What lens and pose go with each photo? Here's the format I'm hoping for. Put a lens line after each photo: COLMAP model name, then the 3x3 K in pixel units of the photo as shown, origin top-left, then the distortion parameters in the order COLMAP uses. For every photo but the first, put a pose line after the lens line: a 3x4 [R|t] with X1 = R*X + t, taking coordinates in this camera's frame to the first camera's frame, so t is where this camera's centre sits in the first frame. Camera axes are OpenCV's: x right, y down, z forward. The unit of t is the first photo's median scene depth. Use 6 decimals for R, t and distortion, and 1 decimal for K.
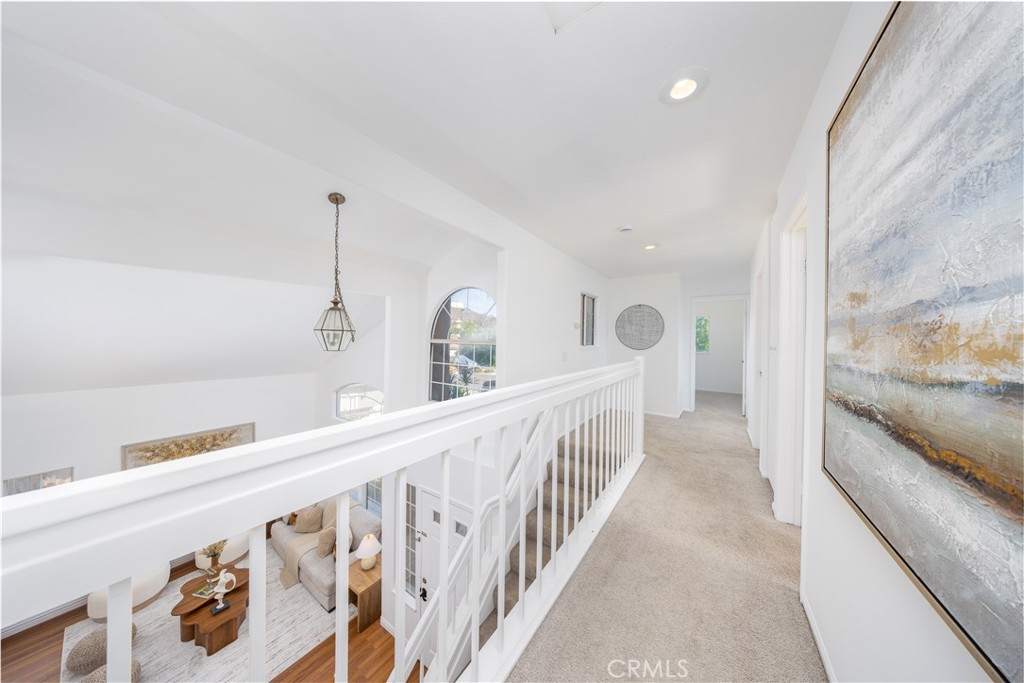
lens RADIAL K [[300.2, 0, 518.1], [0, 300.2, 331.0], [0, 0, 1]] dist [0.000623, -0.000563]
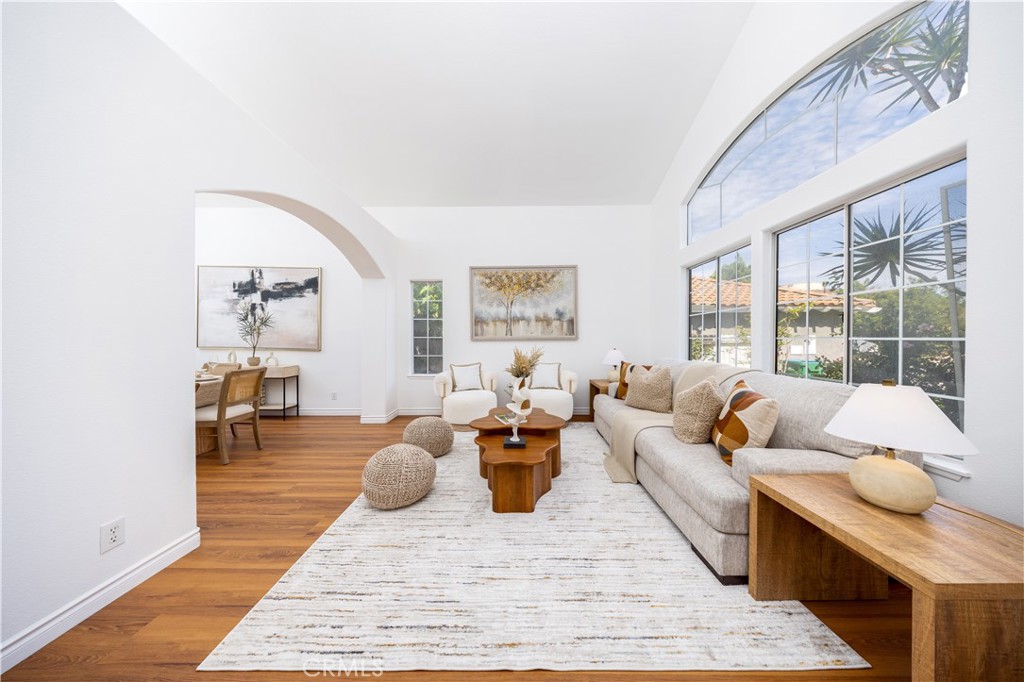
lens RADIAL K [[300.2, 0, 518.0], [0, 300.2, 338.7], [0, 0, 1]] dist [0.000623, -0.000563]
pose [[0.570317, 0.000447, -0.821424, -0.420569], [0.009712, 0.999926, 0.007287, 0.574096], [0.821367, -0.012134, 0.570271, 0.545292]]
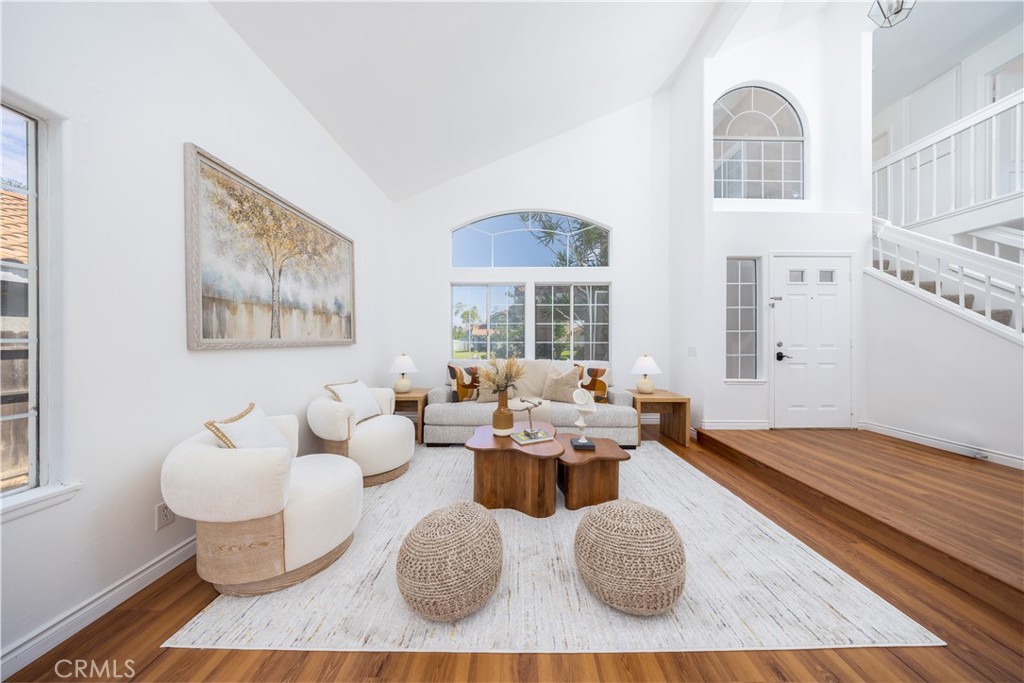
lens RADIAL K [[300.2, 0, 515.9], [0, 300.2, 339.5], [0, 0, 1]] dist [0.000623, -0.000563]
pose [[0.814558, 0.005271, 0.580058, -1.143897], [-0.008270, 0.999963, 0.002527, 0.570006], [-0.580023, -0.006855, 0.814571, 0.476143]]
